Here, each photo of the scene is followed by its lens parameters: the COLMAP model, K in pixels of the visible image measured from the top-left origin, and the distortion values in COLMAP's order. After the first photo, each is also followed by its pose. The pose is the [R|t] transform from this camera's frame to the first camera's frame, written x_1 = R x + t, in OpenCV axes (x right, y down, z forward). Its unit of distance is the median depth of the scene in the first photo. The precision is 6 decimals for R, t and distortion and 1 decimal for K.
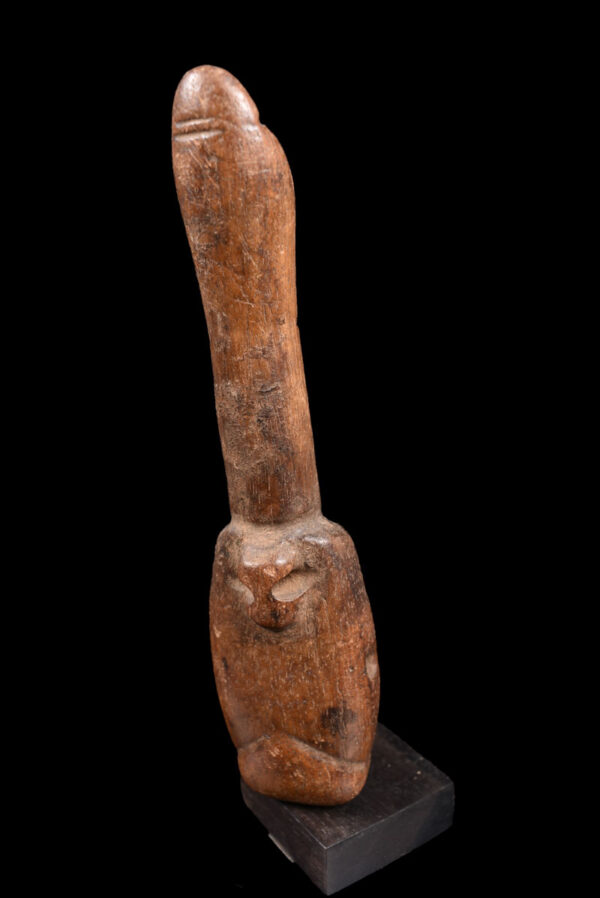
lens RADIAL K [[843.5, 0, 300.0], [0, 843.5, 449.0], [0, 0, 1]] dist [-0.176719, -0.004664]
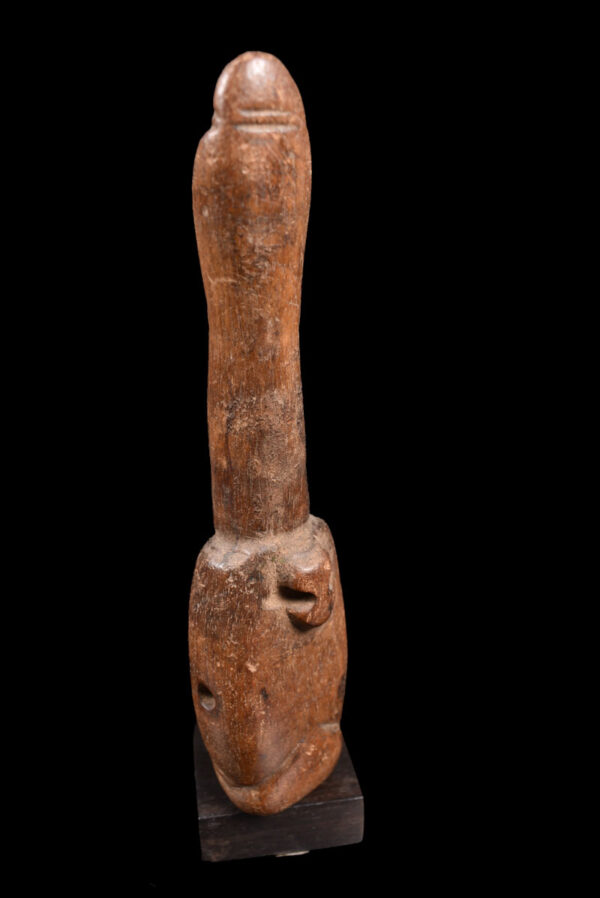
lens RADIAL K [[843.5, 0, 300.0], [0, 843.5, 449.0], [0, 0, 1]] dist [-0.176719, -0.004664]
pose [[0.415447, -0.236968, 0.878208, -0.987458], [0.242286, 0.959419, 0.144265, -0.157240], [-0.876756, 0.152843, 0.456002, 0.591394]]
